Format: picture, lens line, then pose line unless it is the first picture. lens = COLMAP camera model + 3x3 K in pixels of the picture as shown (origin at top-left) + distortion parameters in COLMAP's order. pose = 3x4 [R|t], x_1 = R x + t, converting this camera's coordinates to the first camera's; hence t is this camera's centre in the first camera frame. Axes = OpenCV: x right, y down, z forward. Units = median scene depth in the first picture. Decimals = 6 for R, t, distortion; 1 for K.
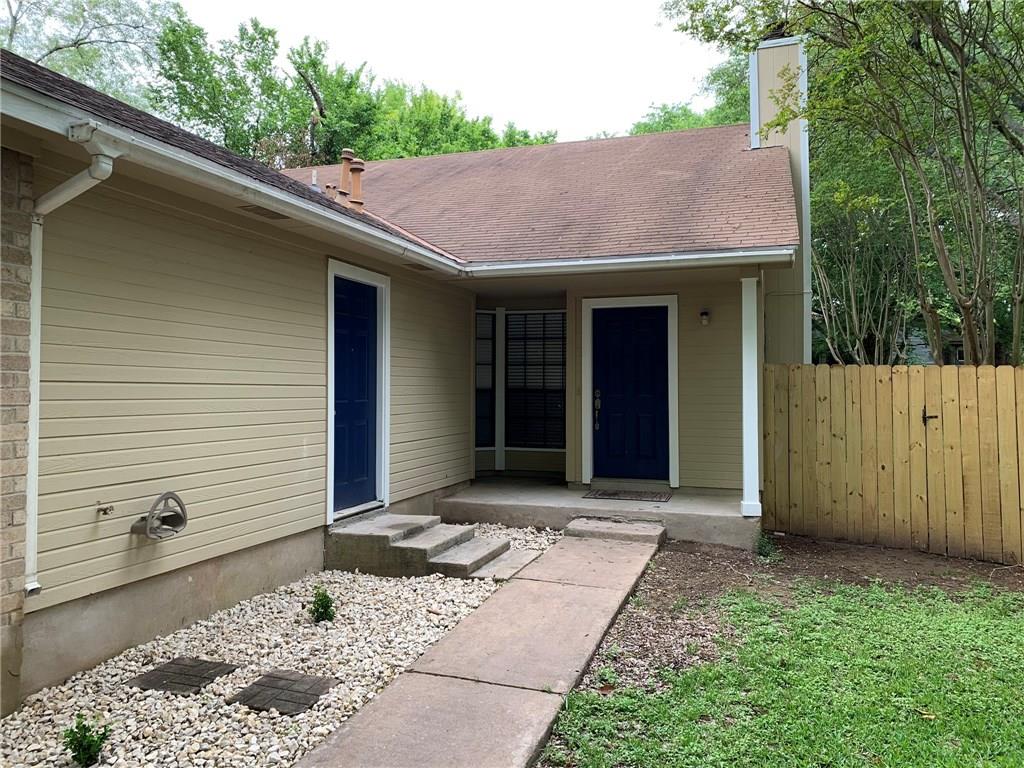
lens RADIAL K [[785.6, 0, 513.6], [0, 785.6, 382.3], [0, 0, 1]] dist [0.049039, -0.029179]
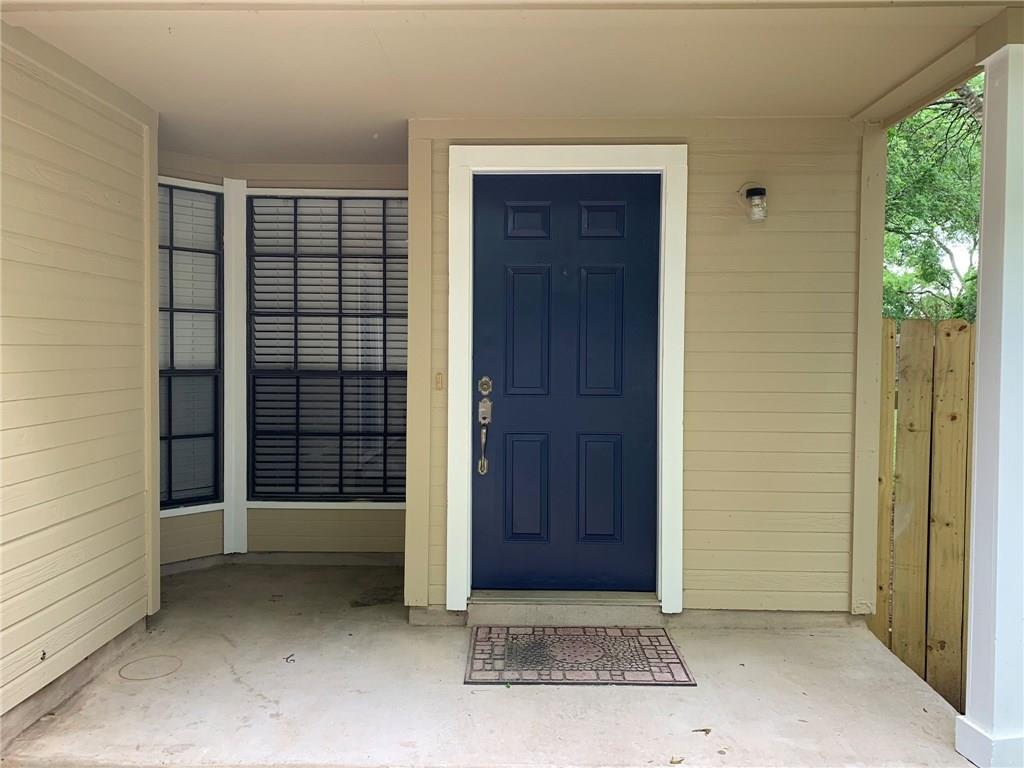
lens RADIAL K [[785.6, 0, 515.5], [0, 785.6, 373.3], [0, 0, 1]] dist [0.049039, -0.029179]
pose [[0.955945, -0.002014, 0.293538, 0.003204], [-0.009673, 0.999217, 0.038354, -0.007981], [-0.293385, -0.039504, 0.955178, 0.610481]]
